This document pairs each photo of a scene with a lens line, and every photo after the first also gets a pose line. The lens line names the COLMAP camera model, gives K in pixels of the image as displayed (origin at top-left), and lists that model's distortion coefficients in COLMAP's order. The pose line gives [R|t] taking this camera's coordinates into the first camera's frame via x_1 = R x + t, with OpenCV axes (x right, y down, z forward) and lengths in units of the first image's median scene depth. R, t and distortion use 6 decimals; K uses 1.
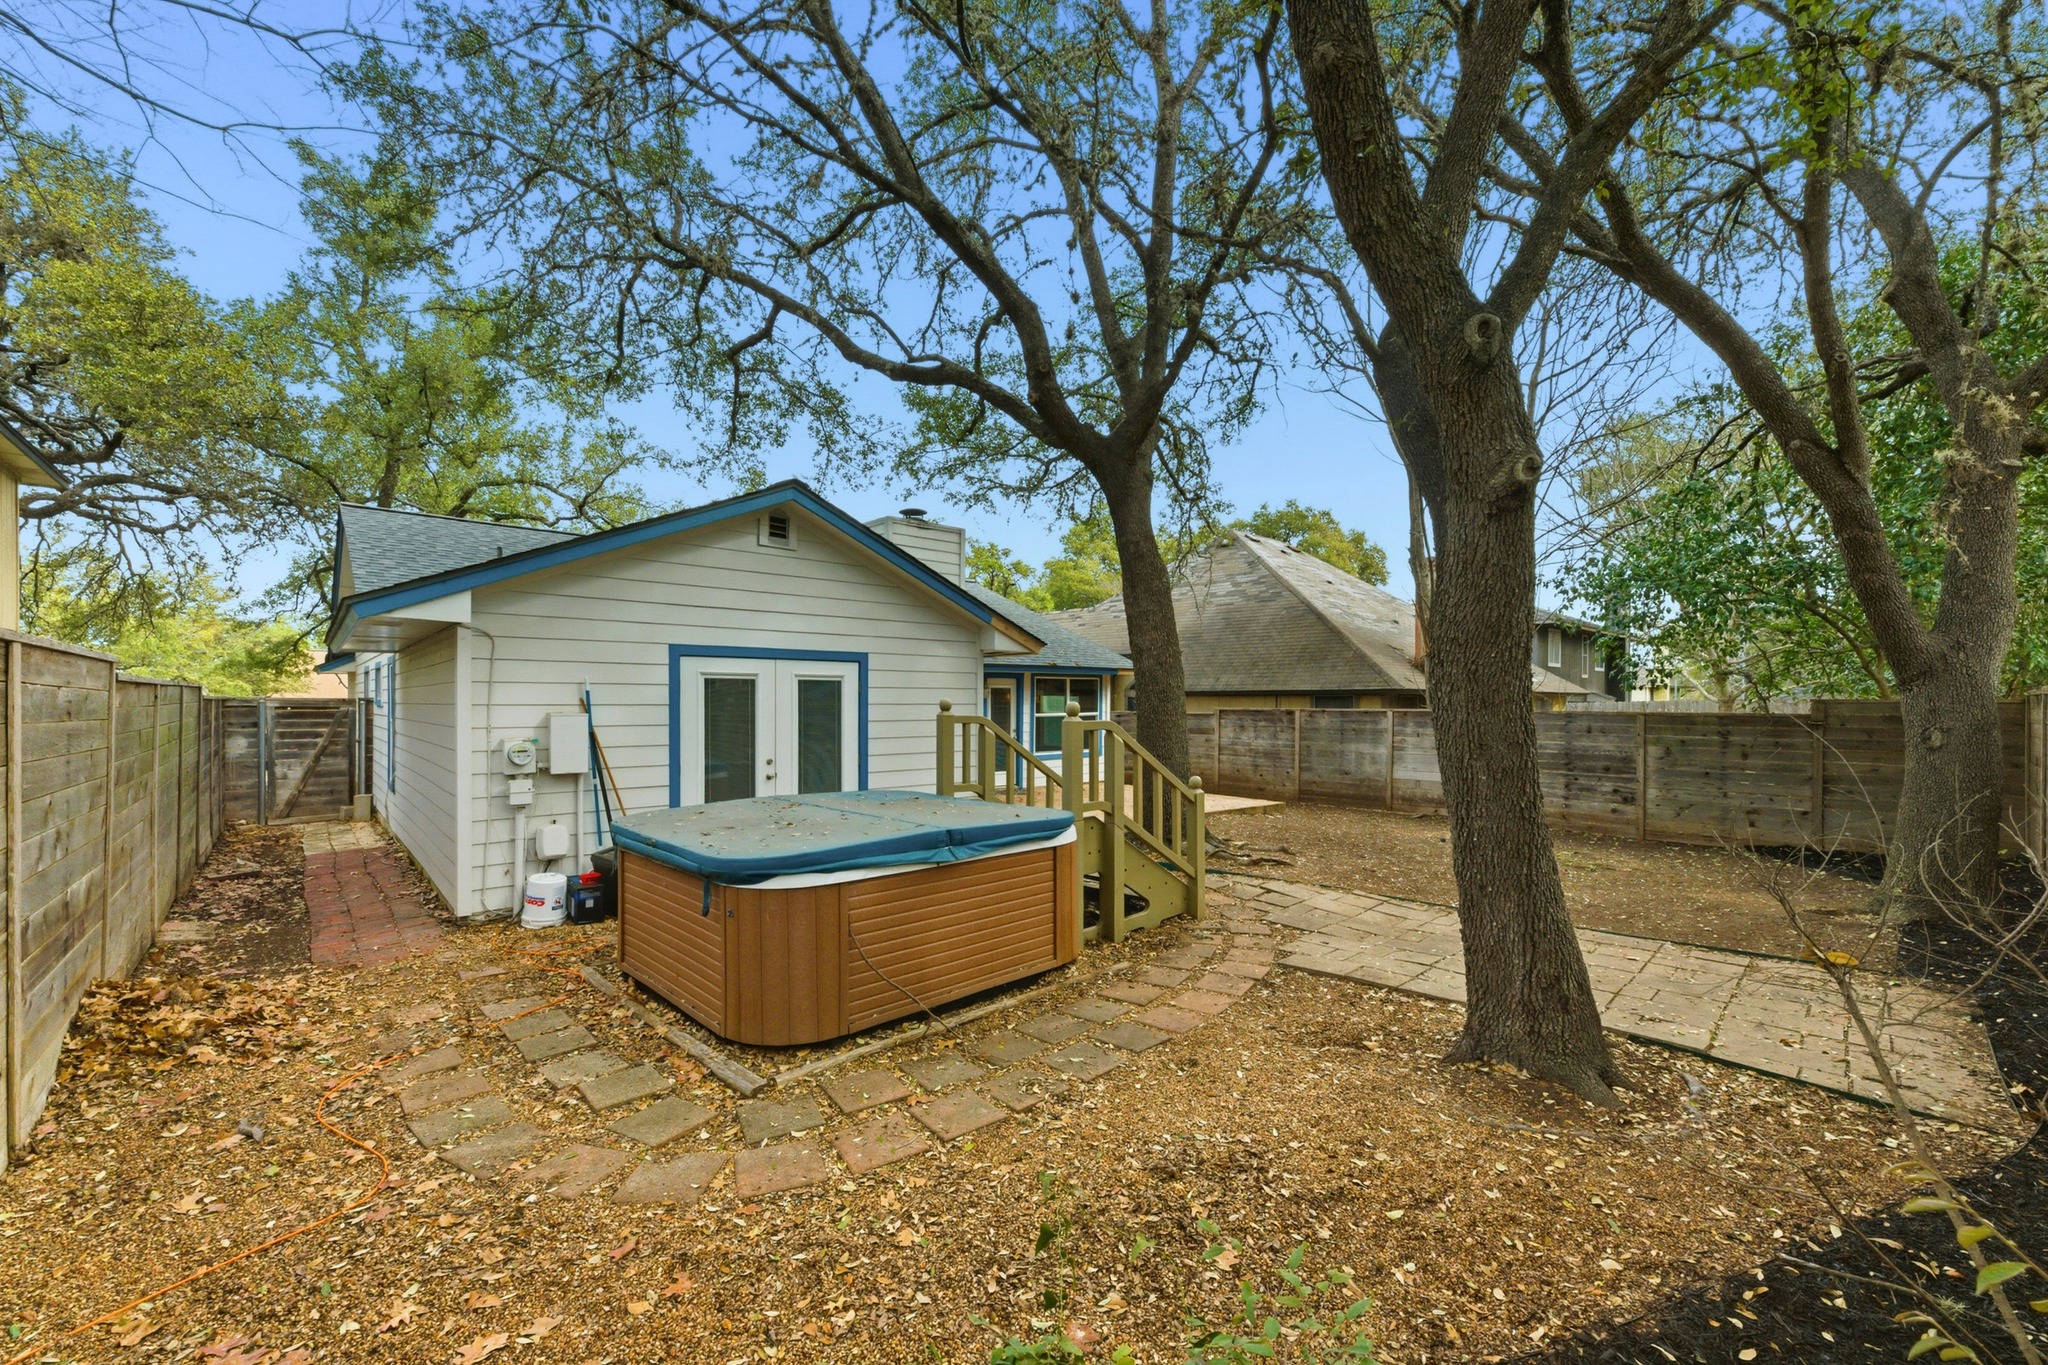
lens RADIAL K [[809.9, 0, 1022.4], [0, 809.9, 710.7], [0, 0, 1]] dist [-0.001531, 0.006449]
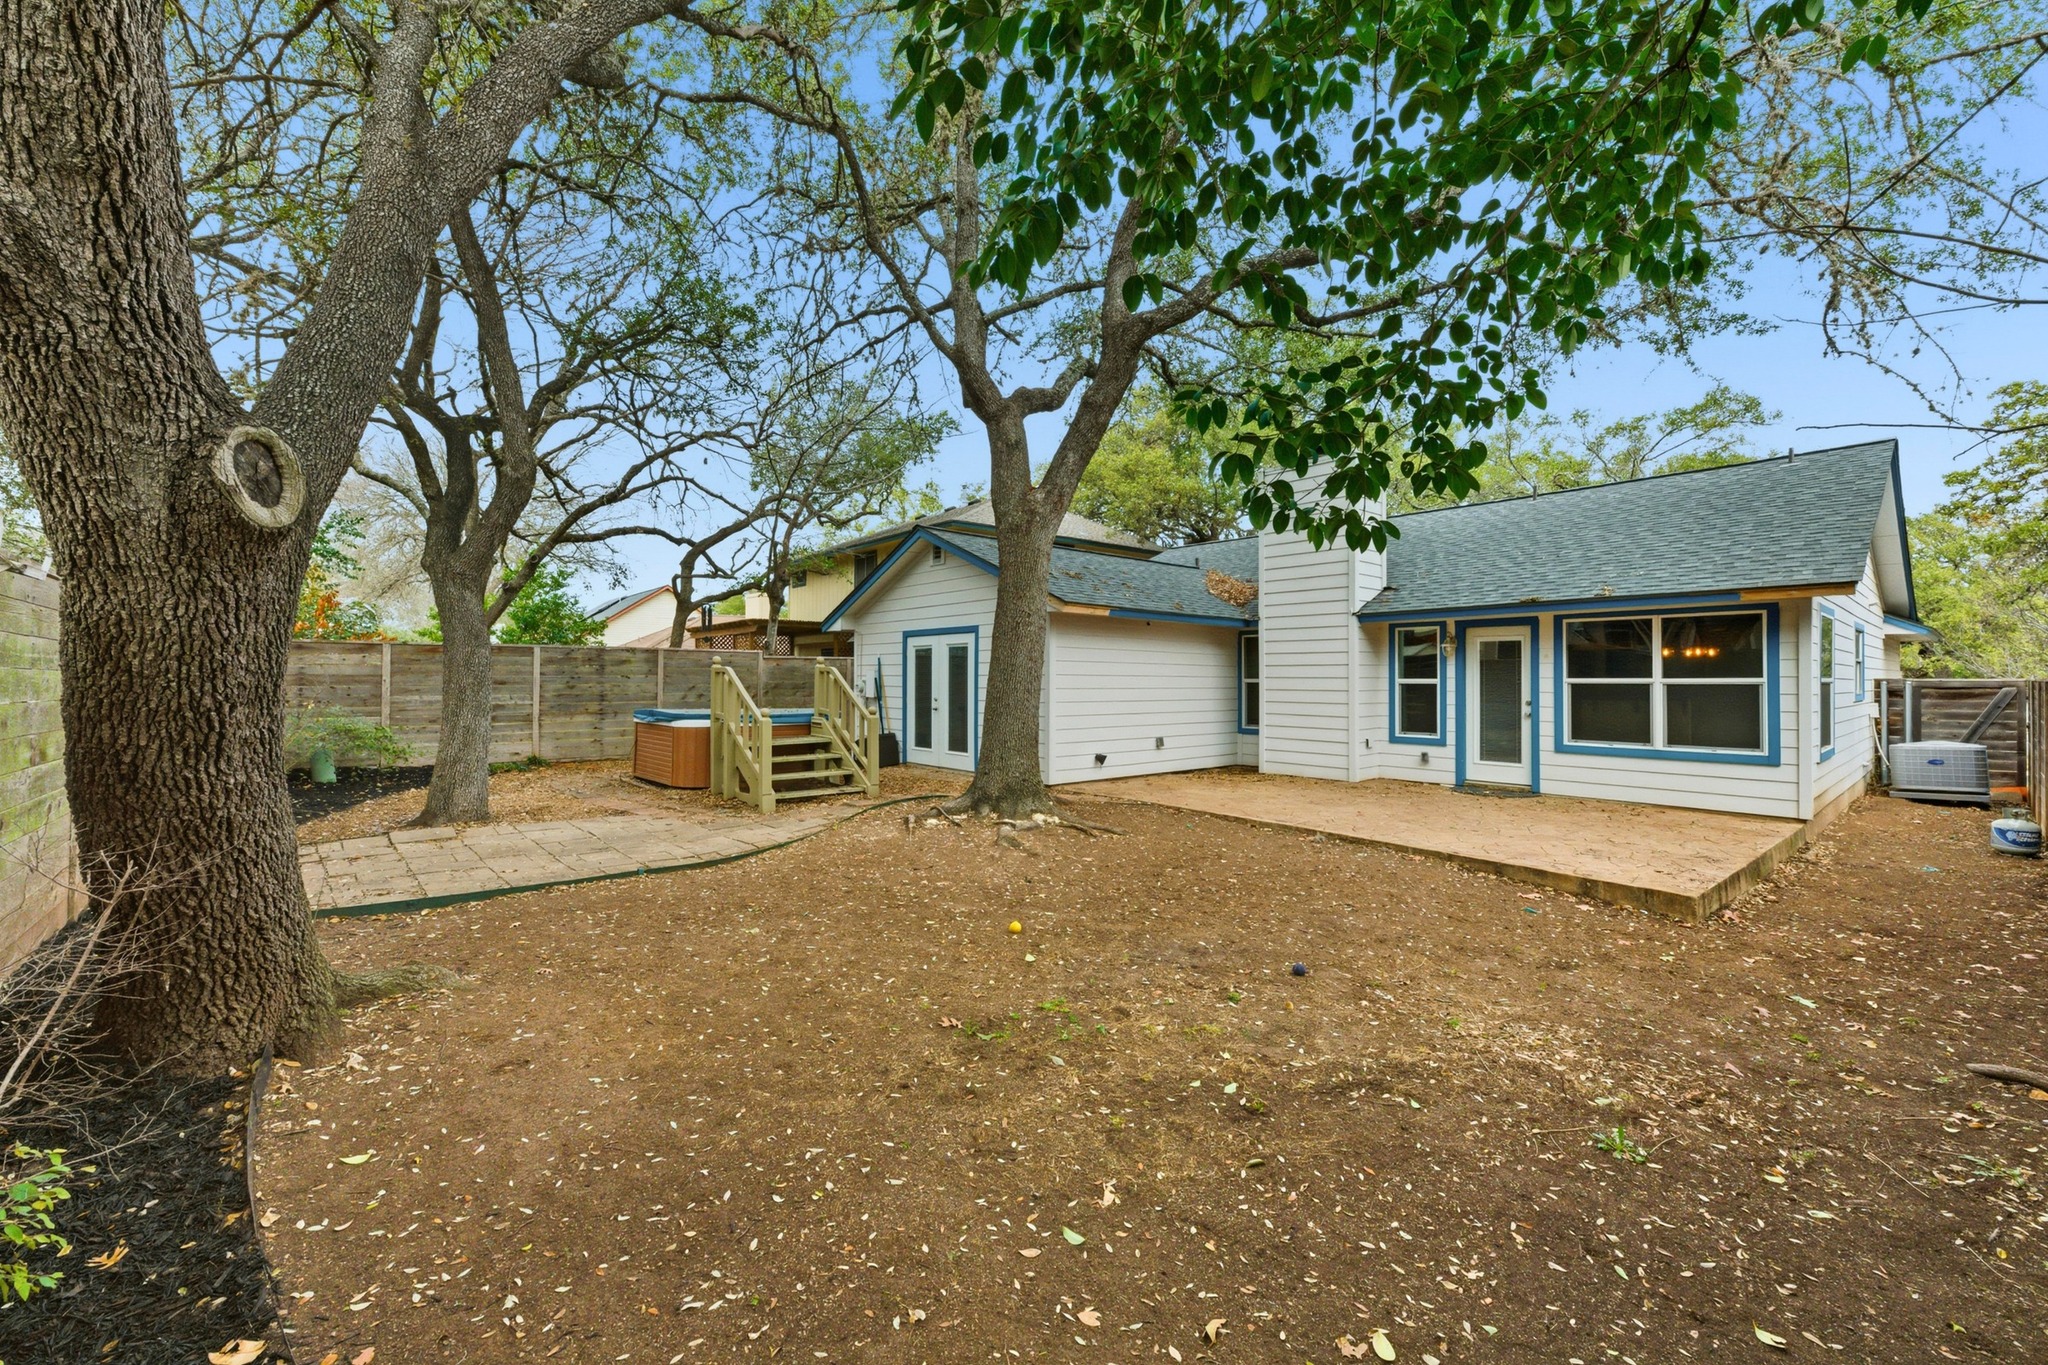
lens RADIAL K [[809.9, 0, 1020.0], [0, 809.9, 673.1], [0, 0, 1]] dist [-0.001531, 0.006449]
pose [[-0.022188, -0.007507, -0.999726, 1.256326], [-0.014616, 0.999867, -0.007183, 0.019689], [0.999647, 0.014453, -0.022295, 1.170235]]
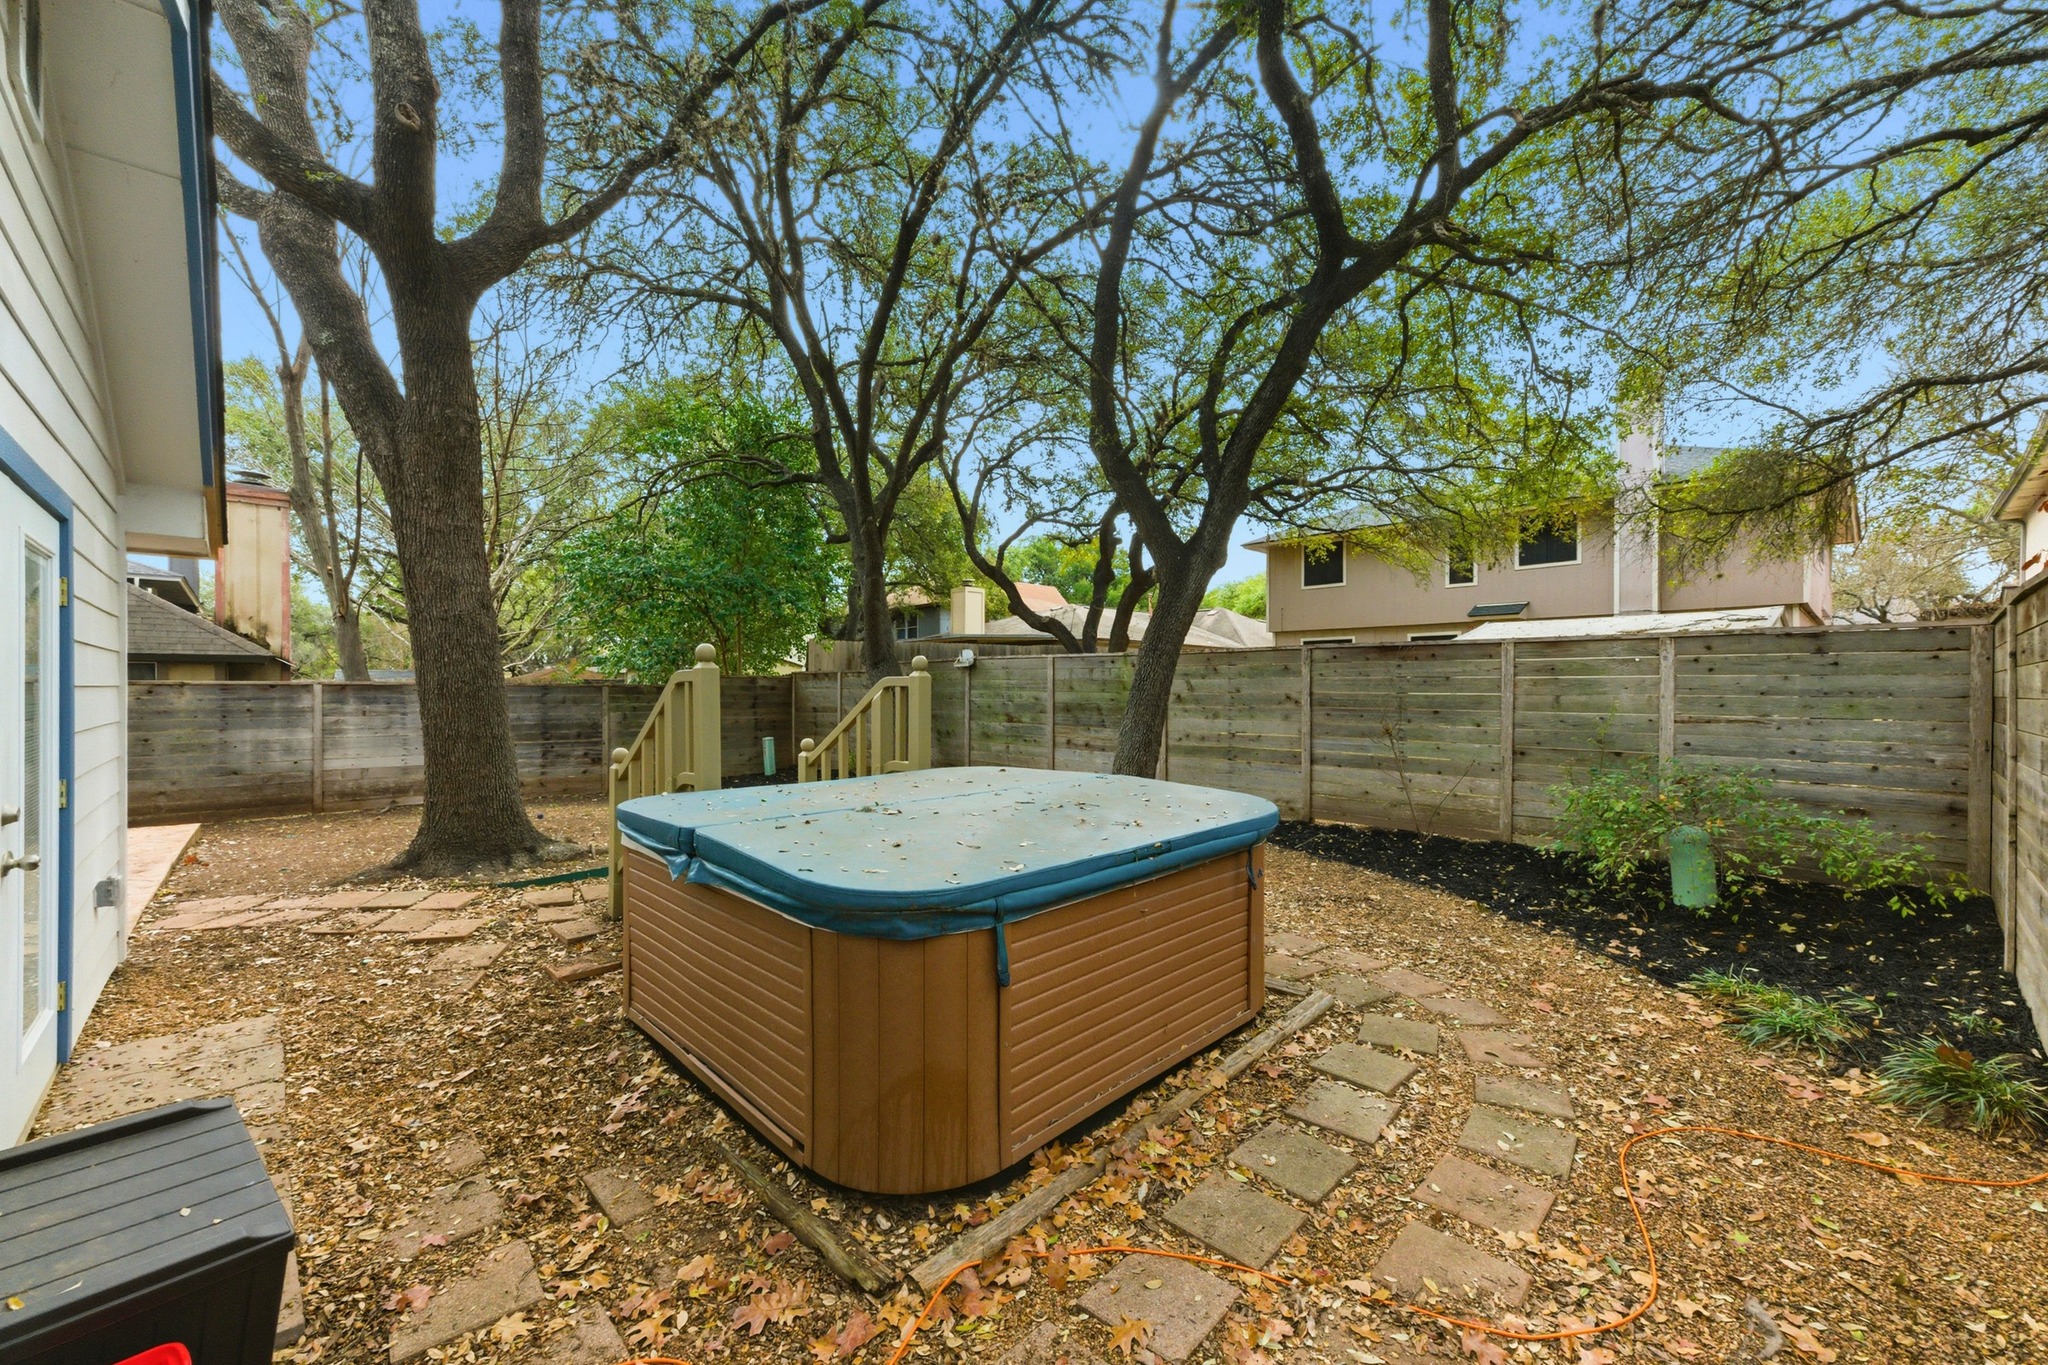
lens RADIAL K [[809.9, 0, 1024.5], [0, 809.9, 694.7], [0, 0, 1]] dist [-0.001531, 0.006449]
pose [[-0.030343, -0.006823, 0.999516, -0.600769], [0.009247, 0.999932, 0.007106, 0.020019], [-0.999497, 0.009458, -0.030278, 0.614056]]
